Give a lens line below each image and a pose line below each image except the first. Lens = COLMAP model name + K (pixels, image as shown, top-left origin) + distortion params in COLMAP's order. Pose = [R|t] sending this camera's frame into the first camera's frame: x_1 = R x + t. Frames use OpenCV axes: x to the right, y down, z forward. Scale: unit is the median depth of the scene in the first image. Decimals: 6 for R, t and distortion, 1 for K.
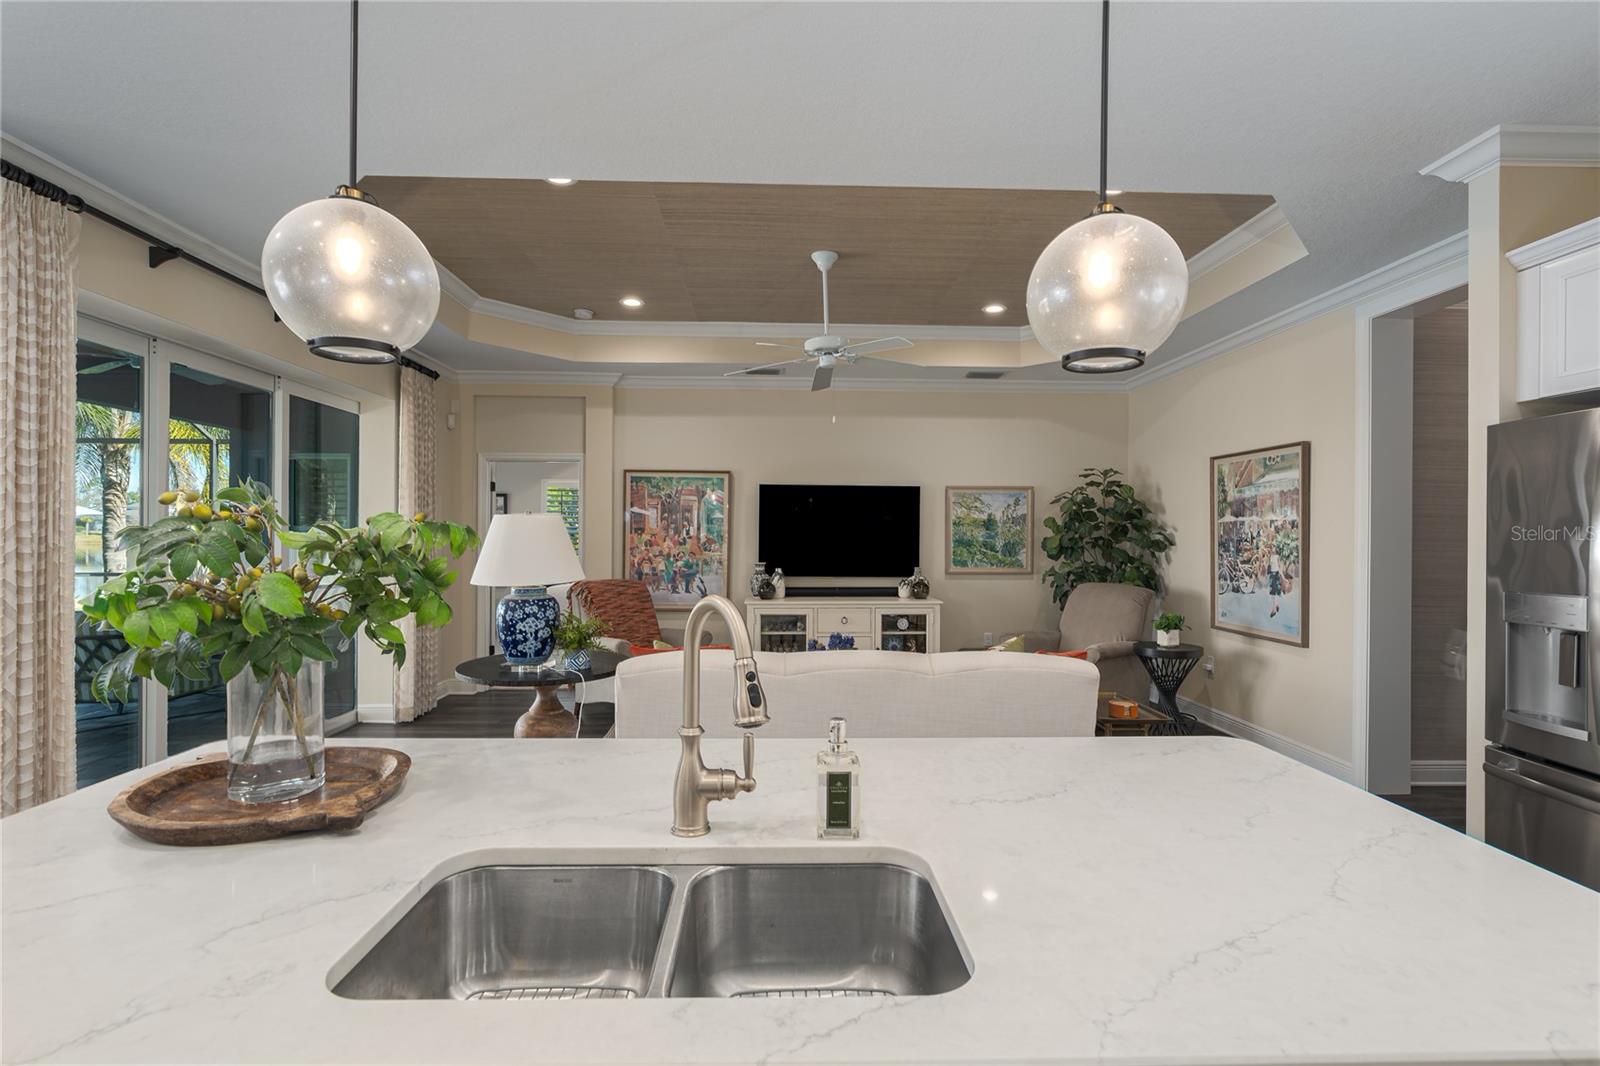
lens RADIAL K [[740.6, 0, 799.6], [0, 740.6, 535.3], [0, 0, 1]] dist [-0.005702, 0.002427]
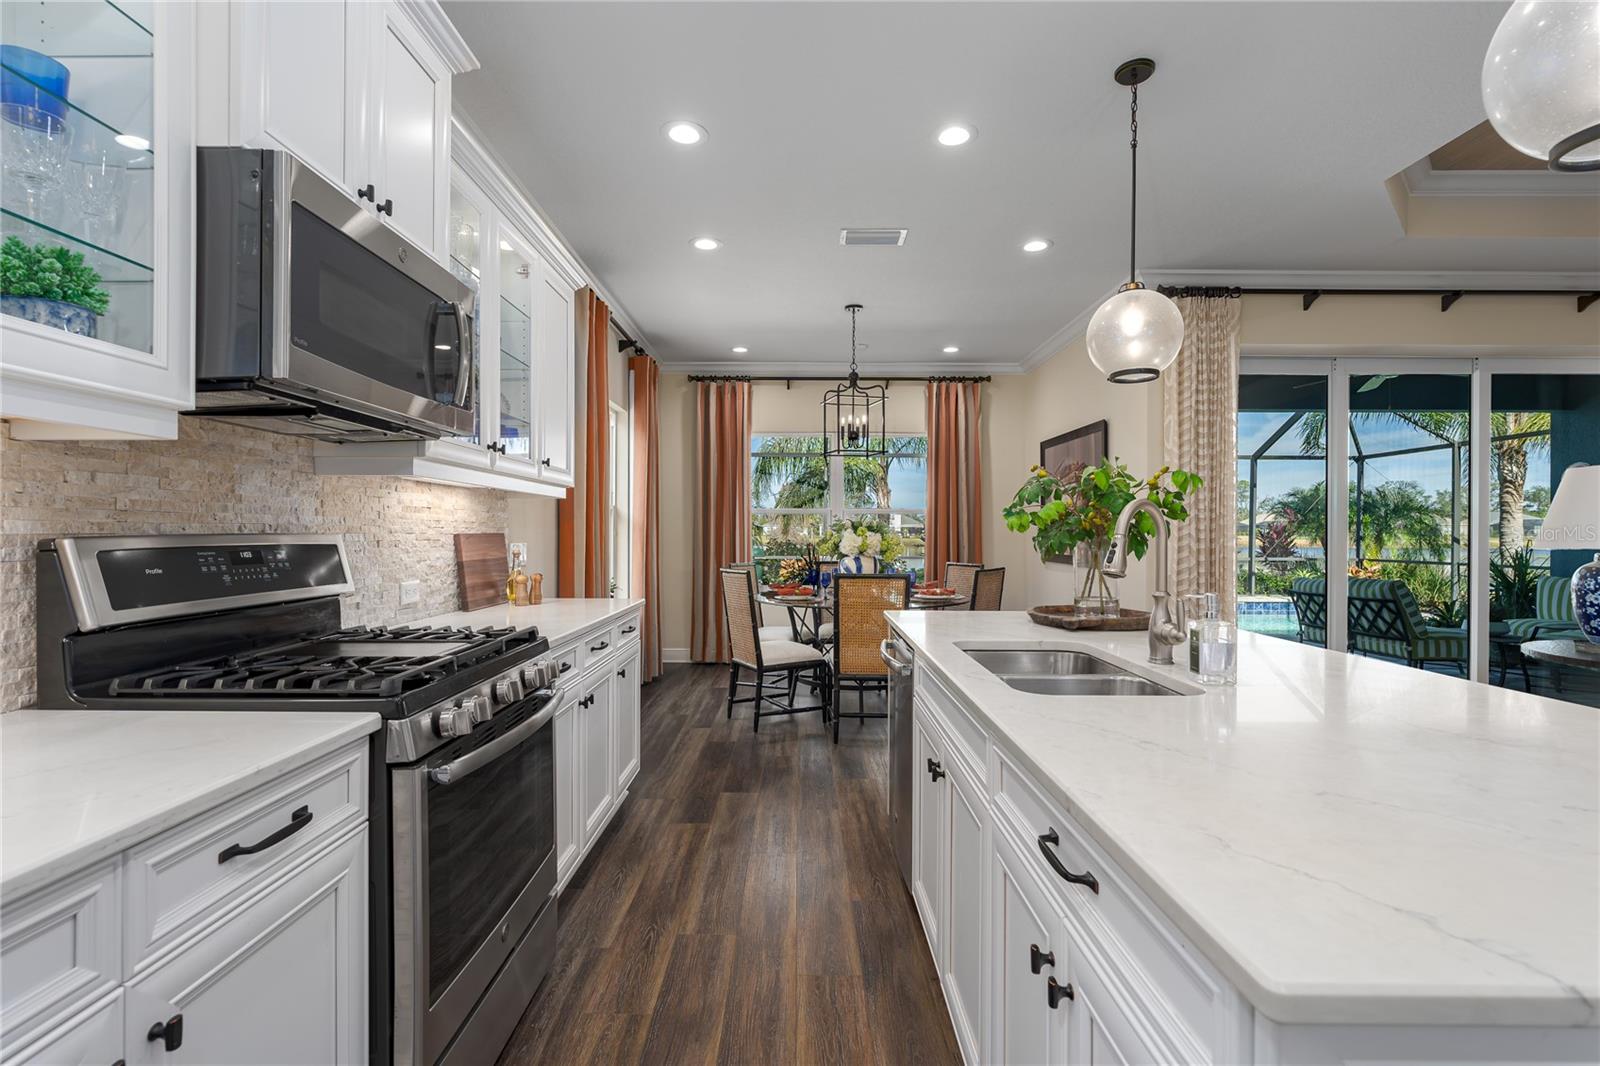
lens RADIAL K [[740.6, 0, 804.4], [0, 740.6, 537.4], [0, 0, 1]] dist [-0.005702, 0.002427]
pose [[-0.036922, -0.000562, -0.999318, 0.310923], [-0.004378, 0.999990, -0.000401, 0.035108], [0.999309, 0.004360, -0.036924, 0.083979]]
